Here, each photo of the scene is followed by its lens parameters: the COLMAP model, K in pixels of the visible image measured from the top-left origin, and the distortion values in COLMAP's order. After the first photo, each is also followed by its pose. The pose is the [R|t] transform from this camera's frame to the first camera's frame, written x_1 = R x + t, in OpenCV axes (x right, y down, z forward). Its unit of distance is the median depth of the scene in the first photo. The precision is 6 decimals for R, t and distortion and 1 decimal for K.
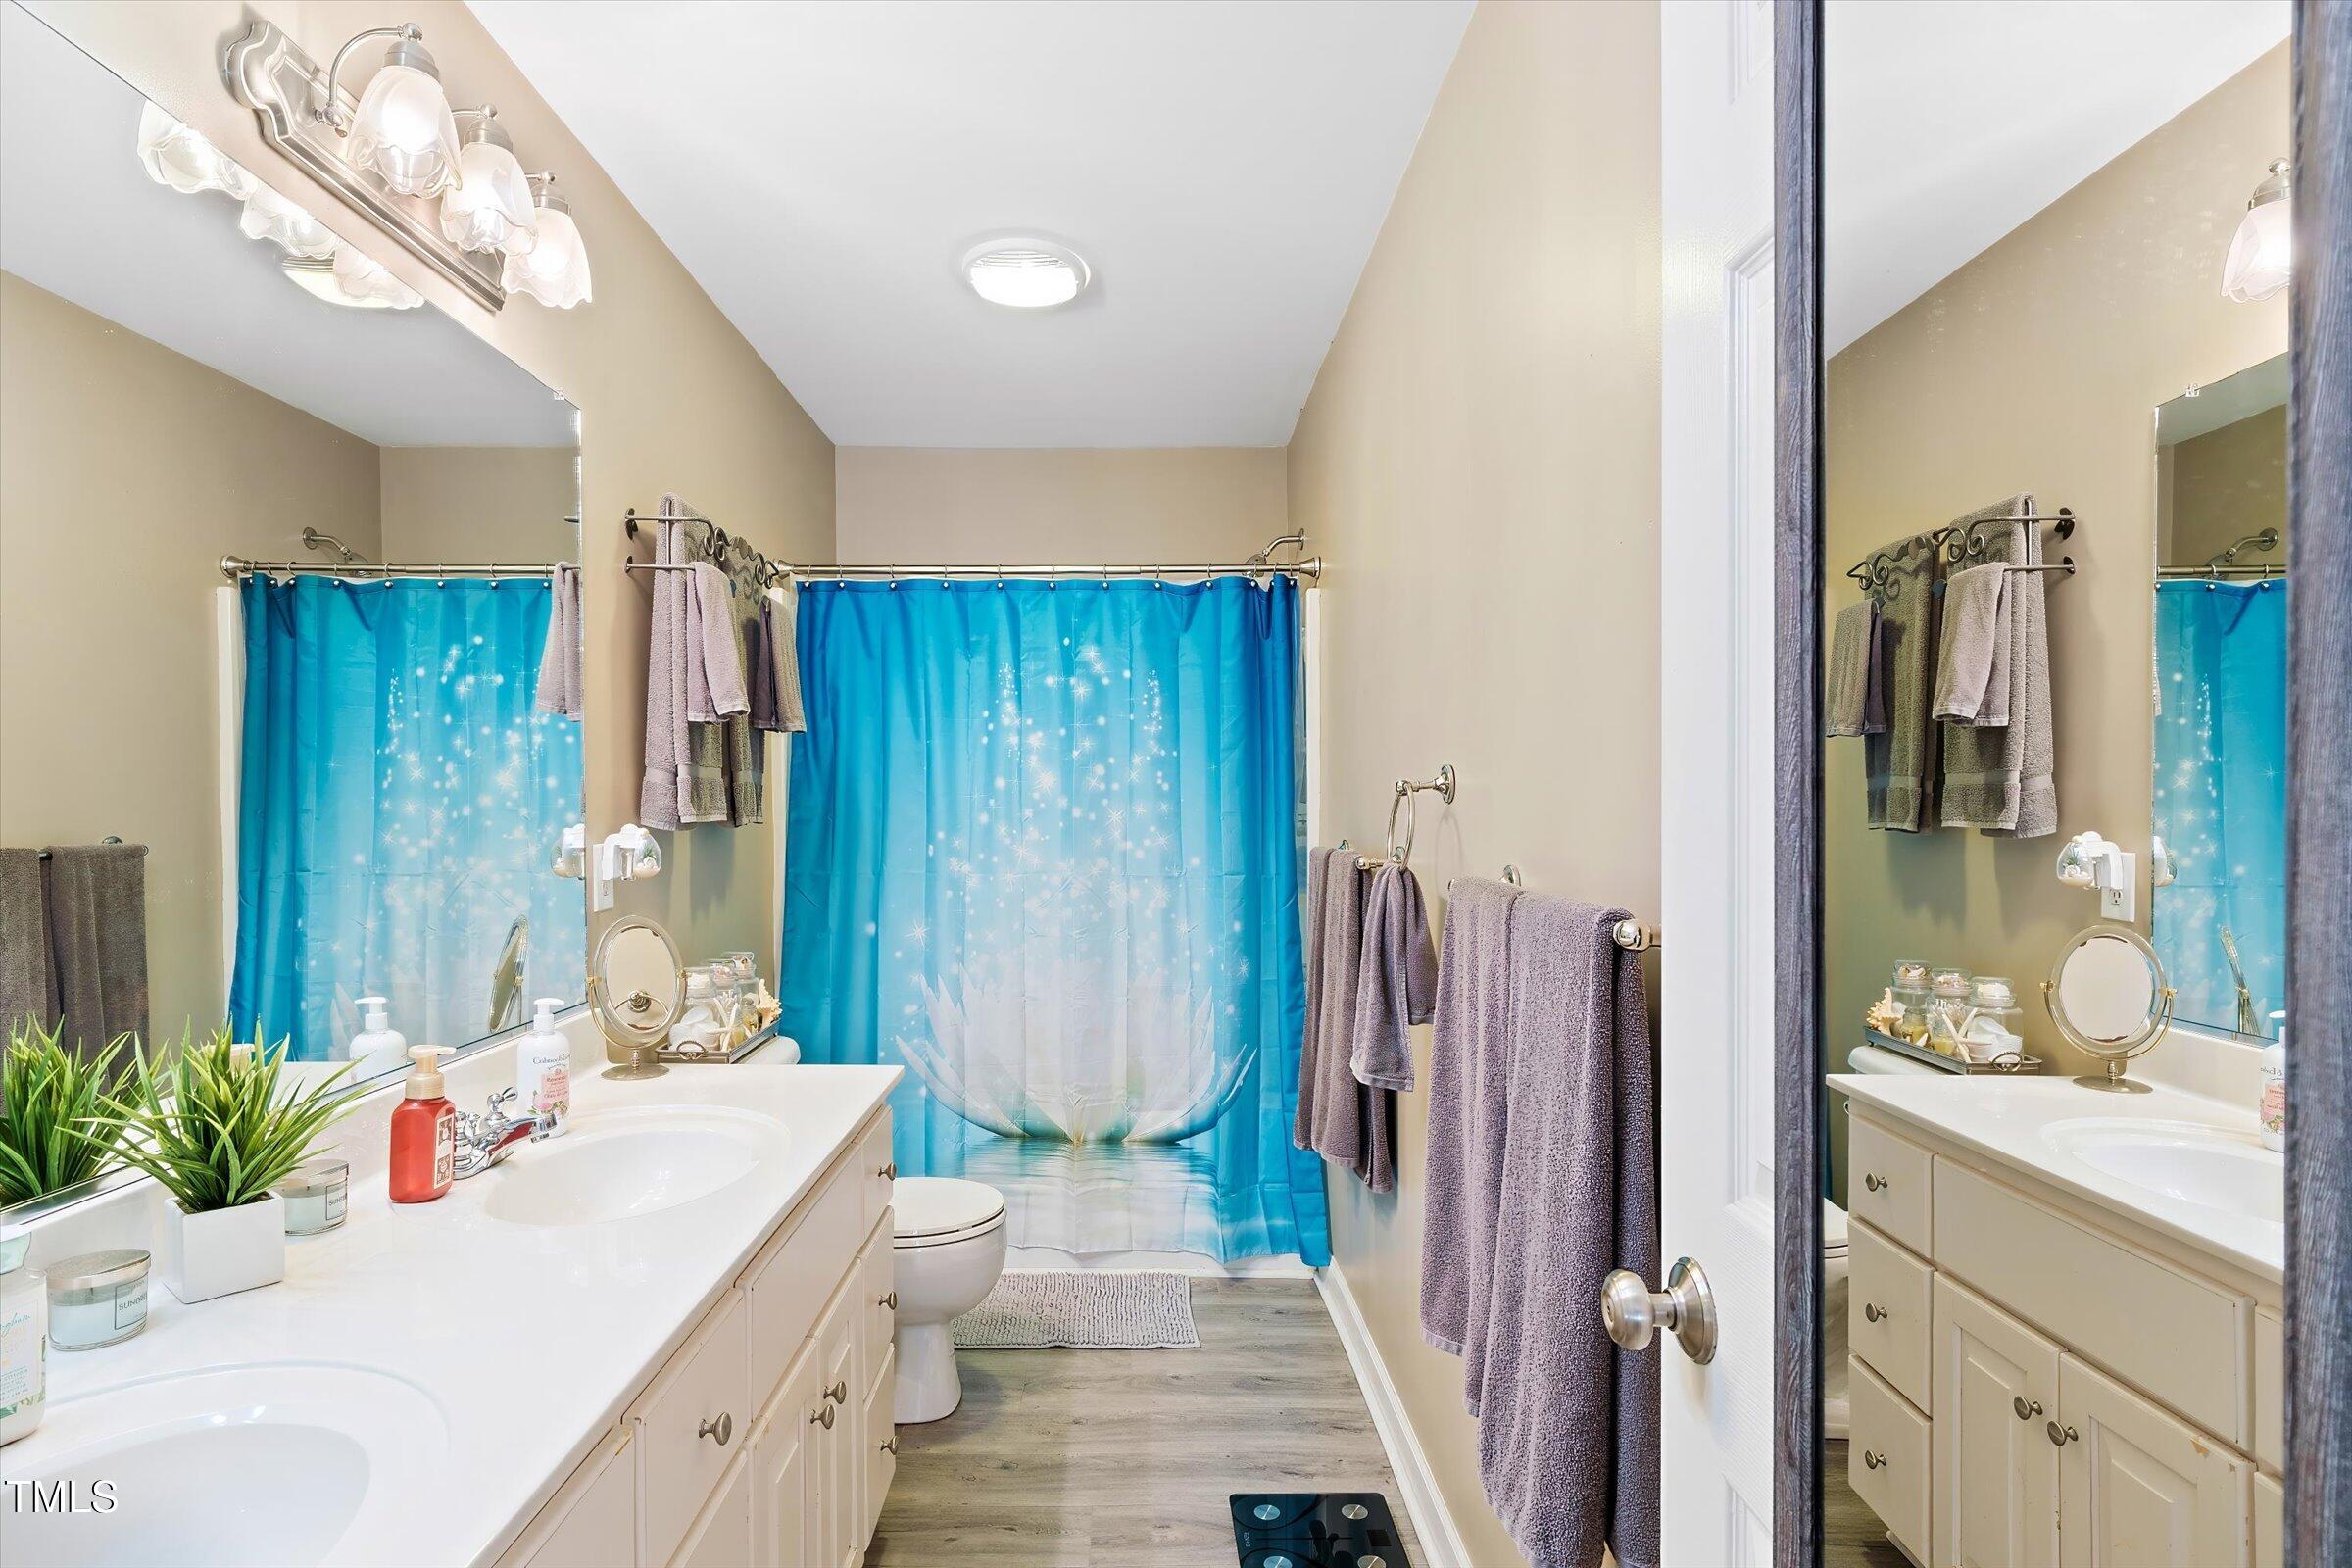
lens RADIAL K [[1263.5, 0, 1167.1], [0, 1263.5, 832.5], [0, 0, 1]] dist [0.006967, -0.001189]
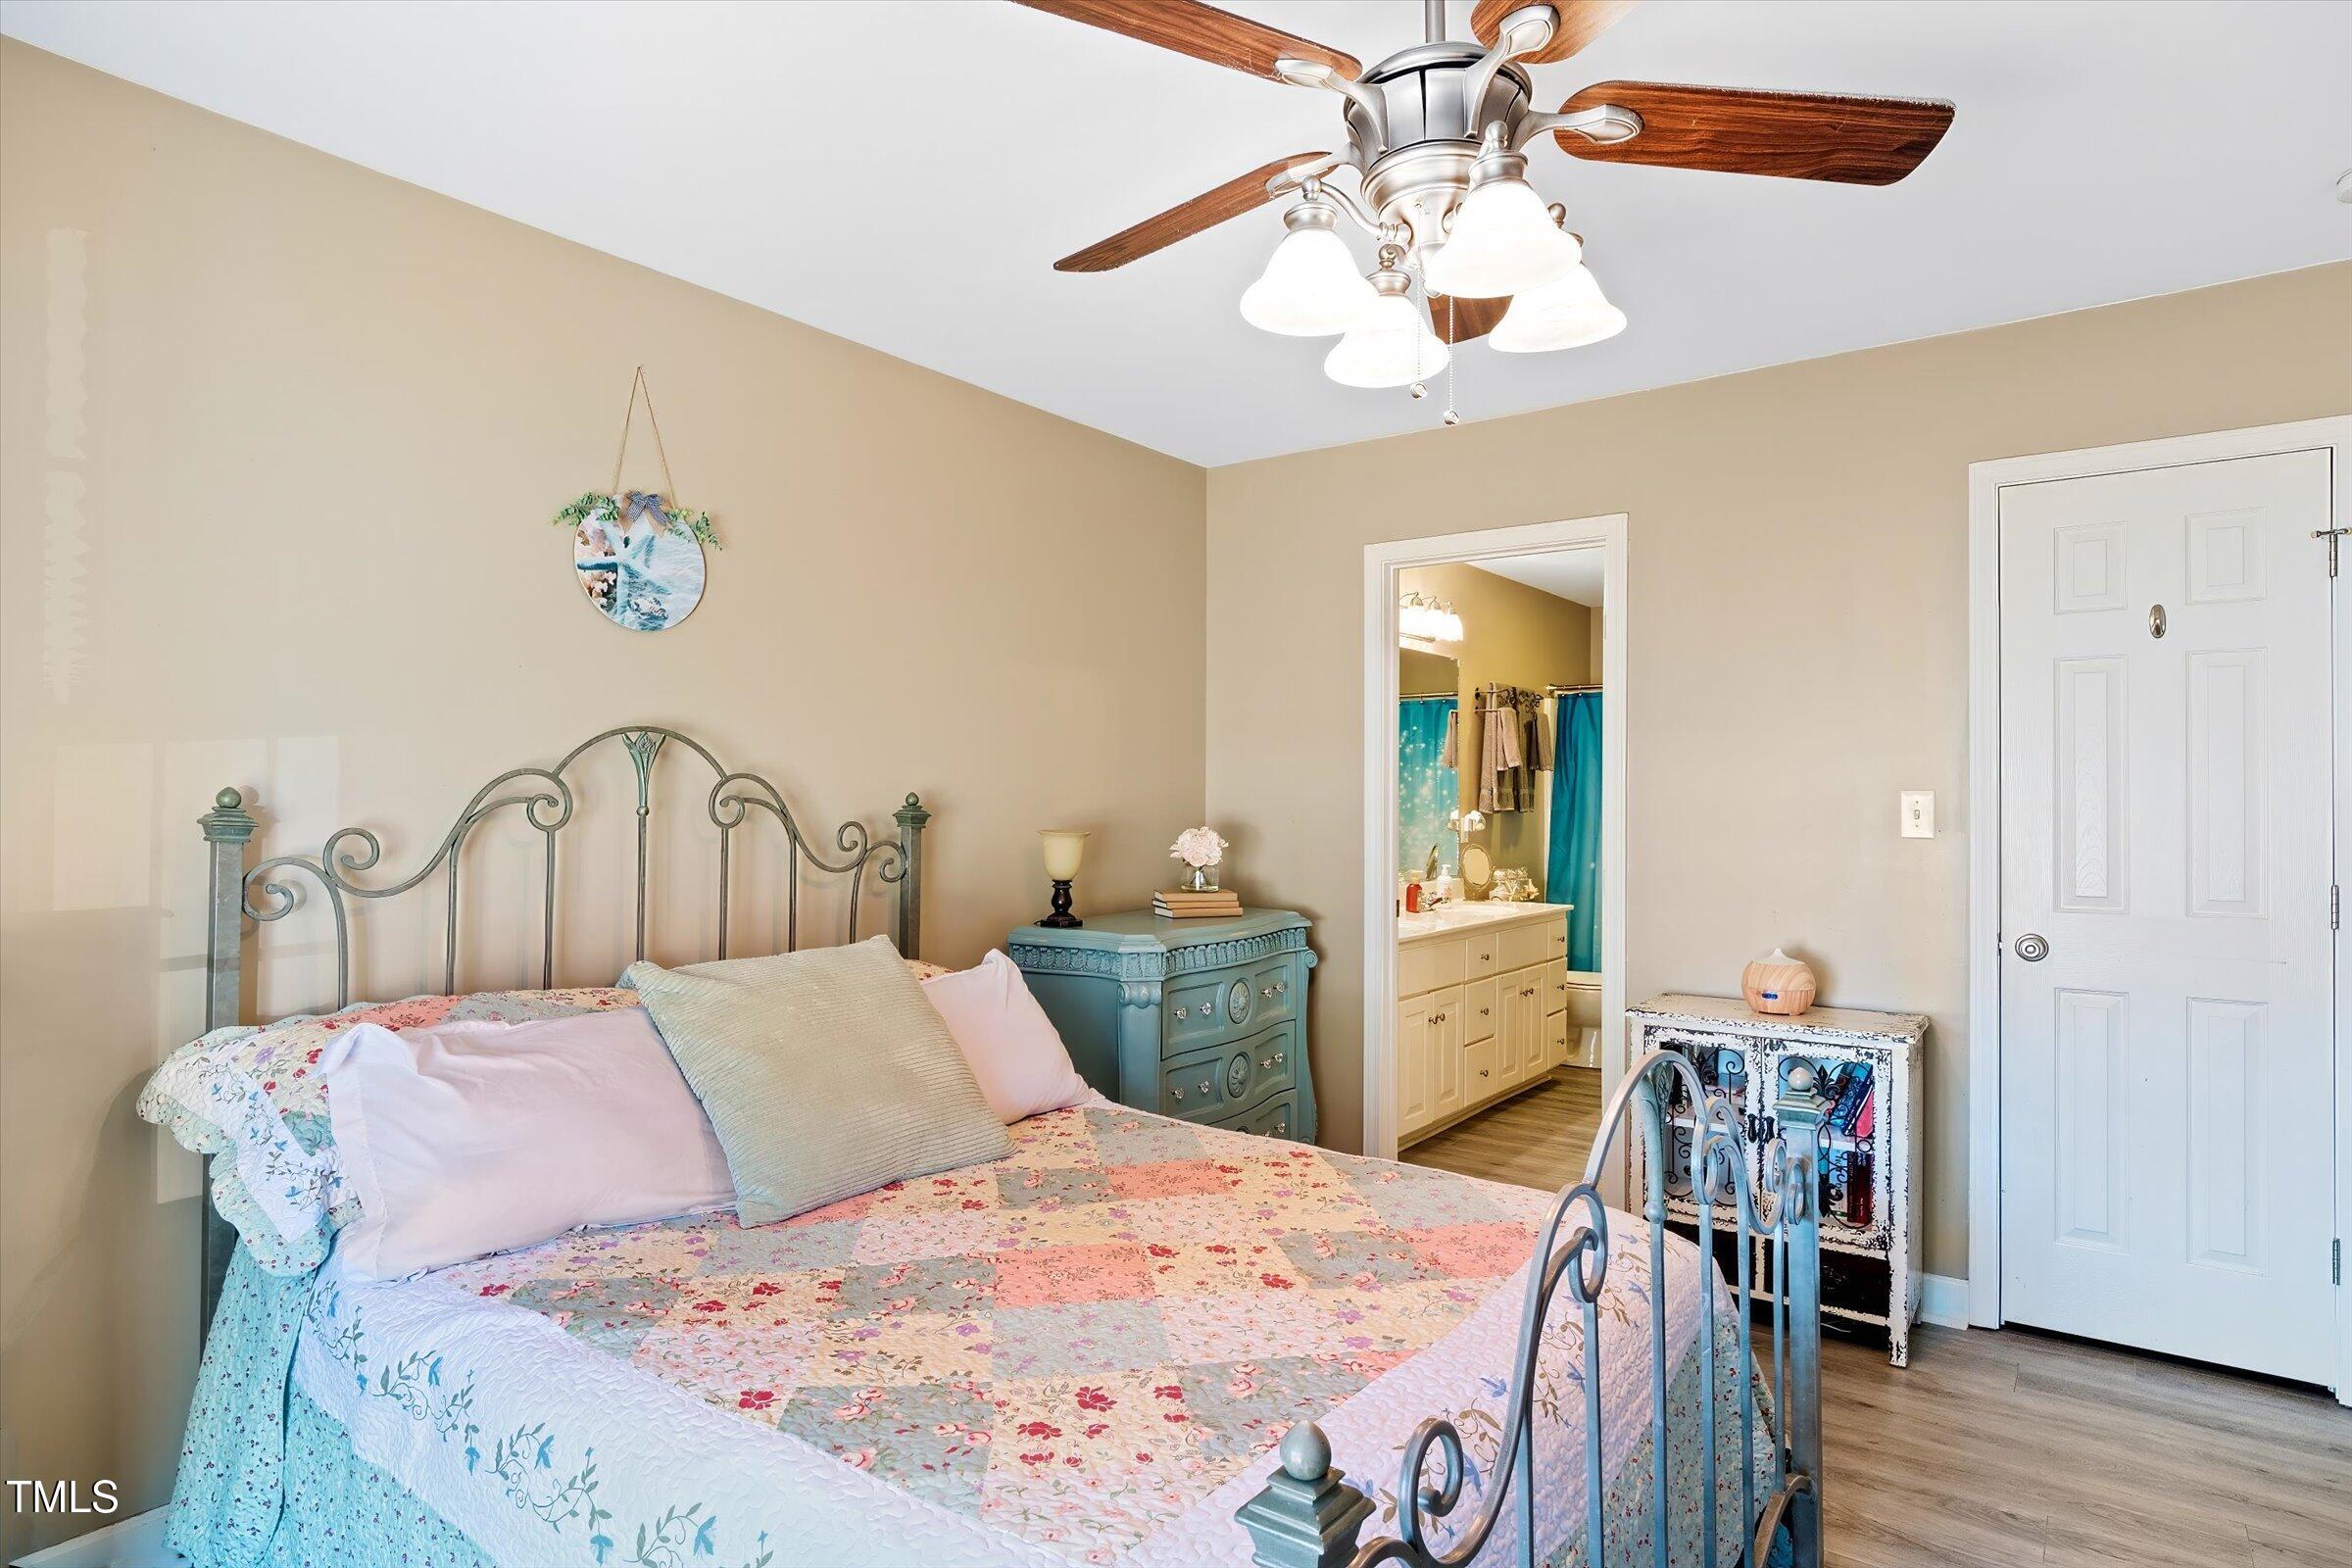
lens RADIAL K [[1263.5, 0, 1121.9], [0, 1263.5, 800.5], [0, 0, 1]] dist [0.006967, -0.001189]
pose [[0.768578, 0.005111, -0.639736, 0.487548], [-0.019779, 0.999680, -0.015776, 0.019830], [0.639450, 0.024778, 0.768433, -1.048004]]
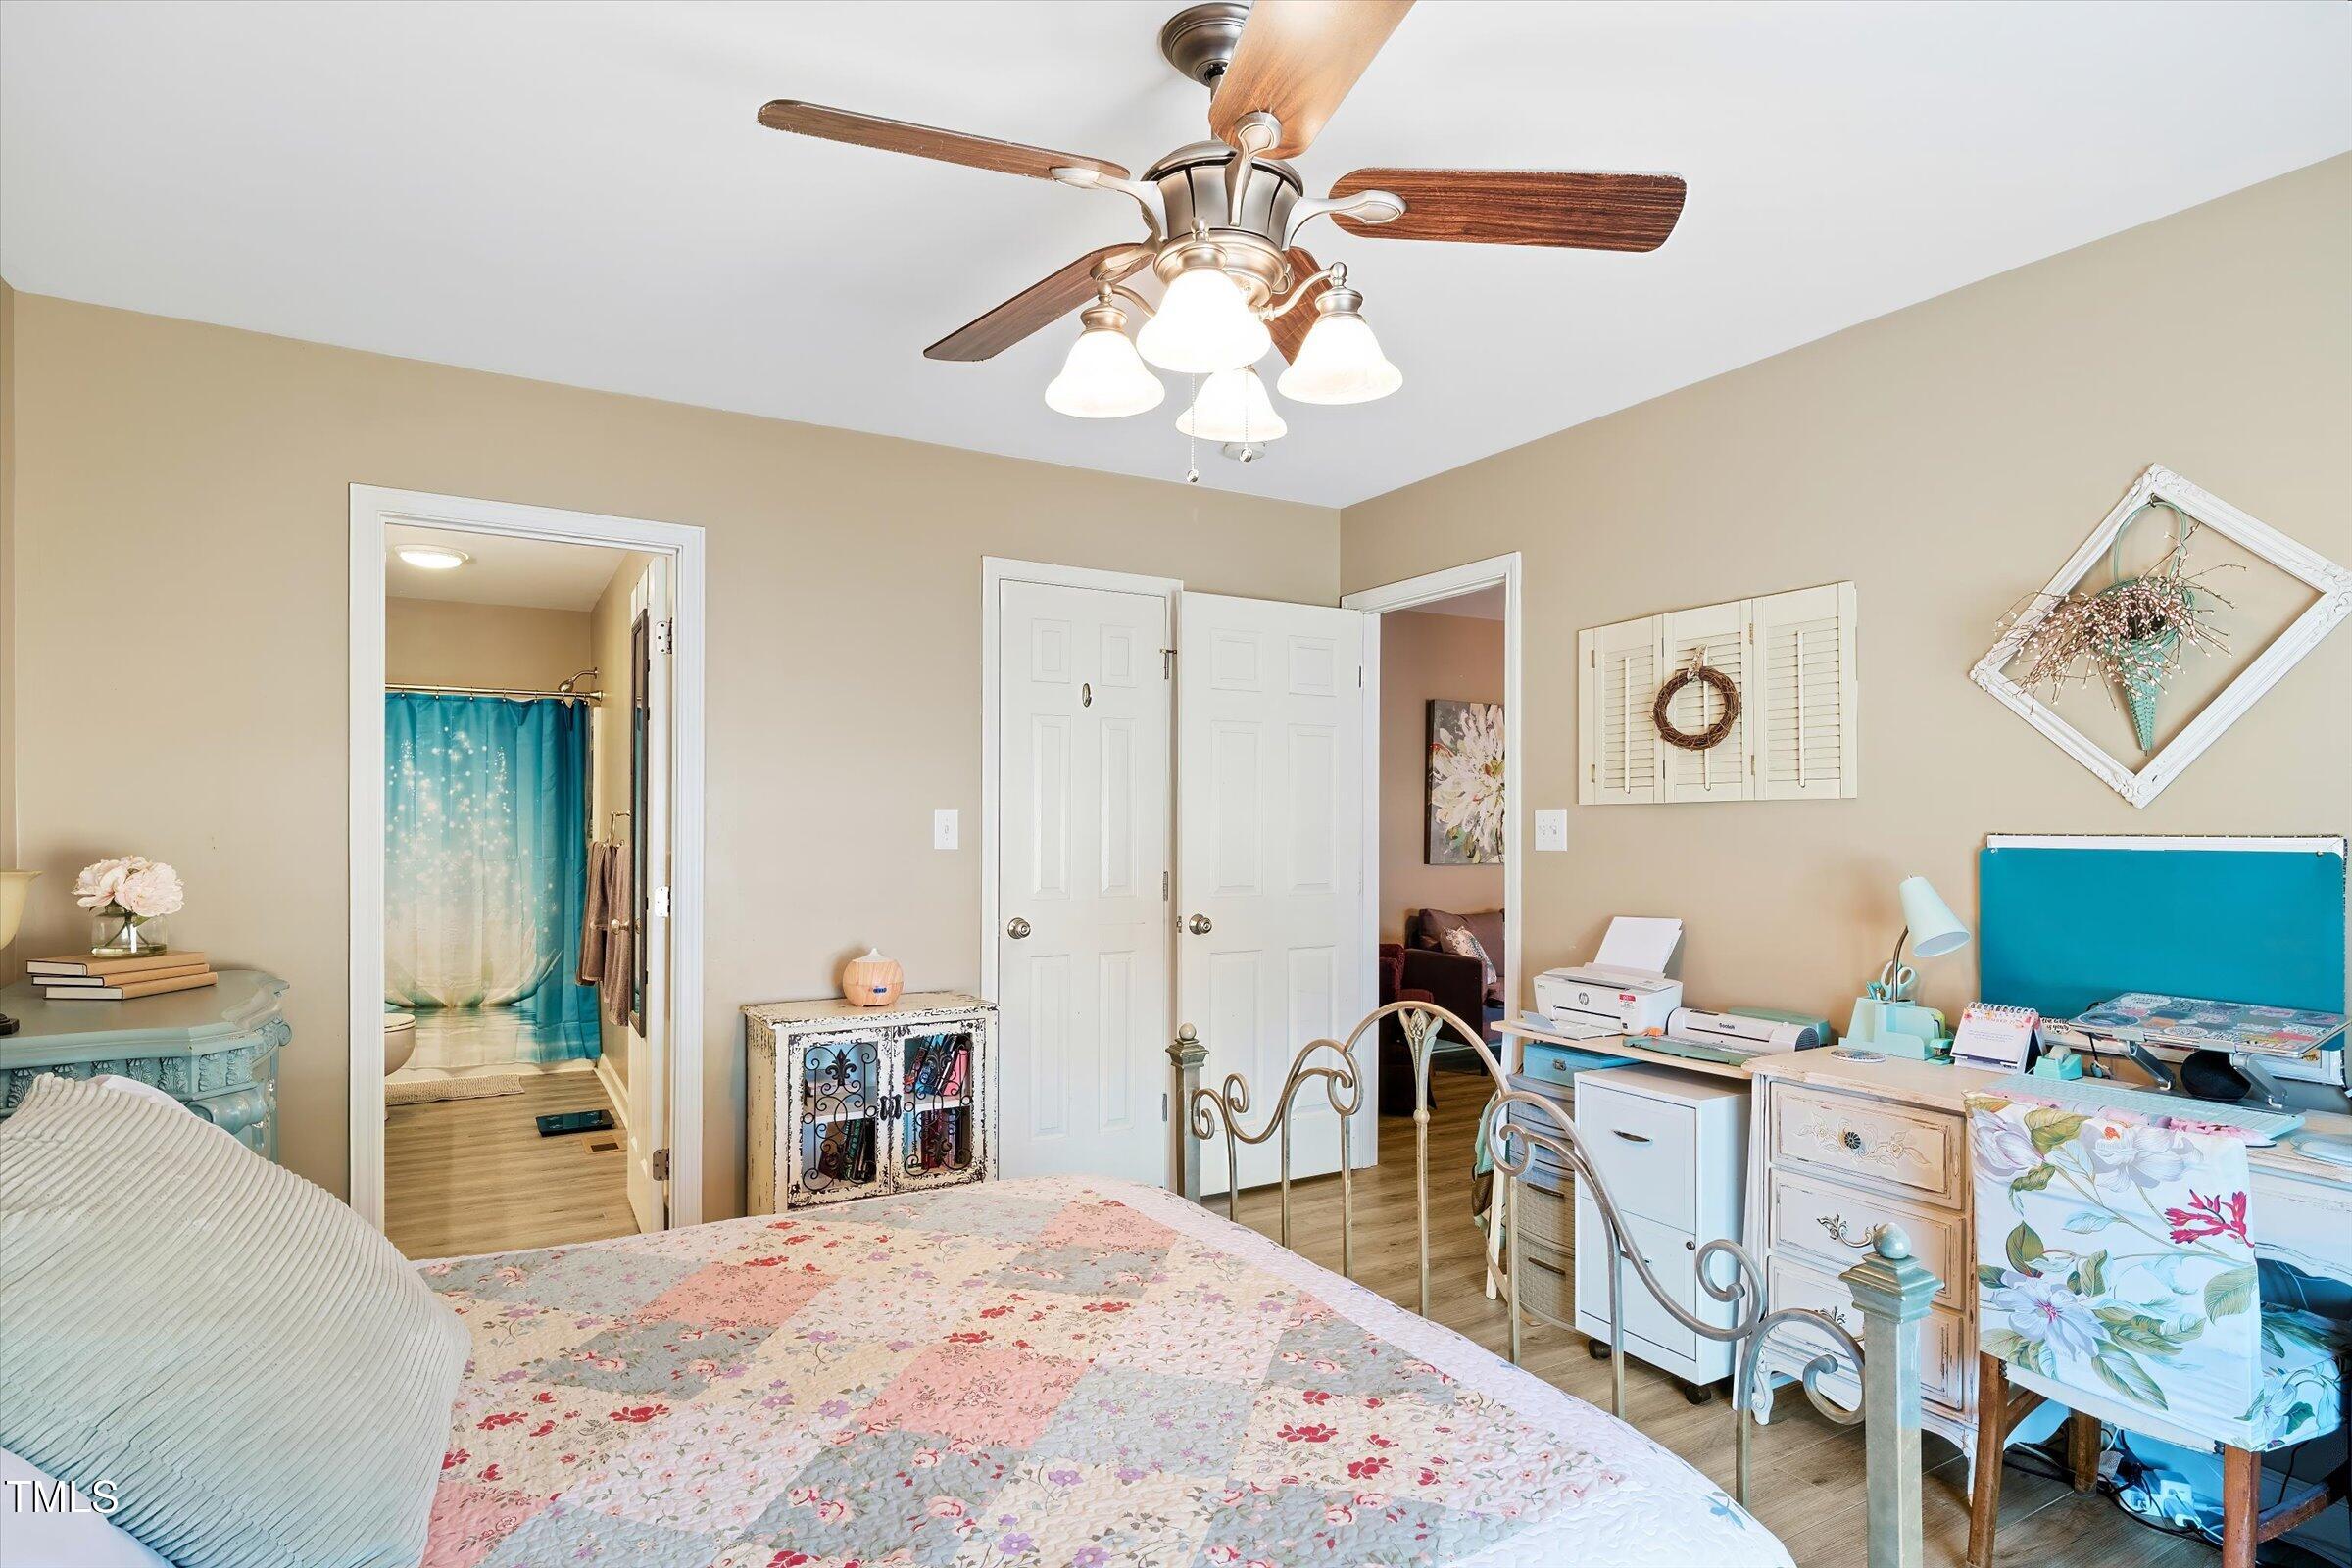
lens RADIAL K [[1263.5, 0, 1170.9], [0, 1263.5, 815.1], [0, 0, 1]] dist [0.006967, -0.001189]
pose [[0.884441, 0.010039, 0.466544, -0.007211], [0.003077, 0.999621, -0.027343, 0.023167], [-0.466642, 0.025619, 0.884075, -1.071888]]
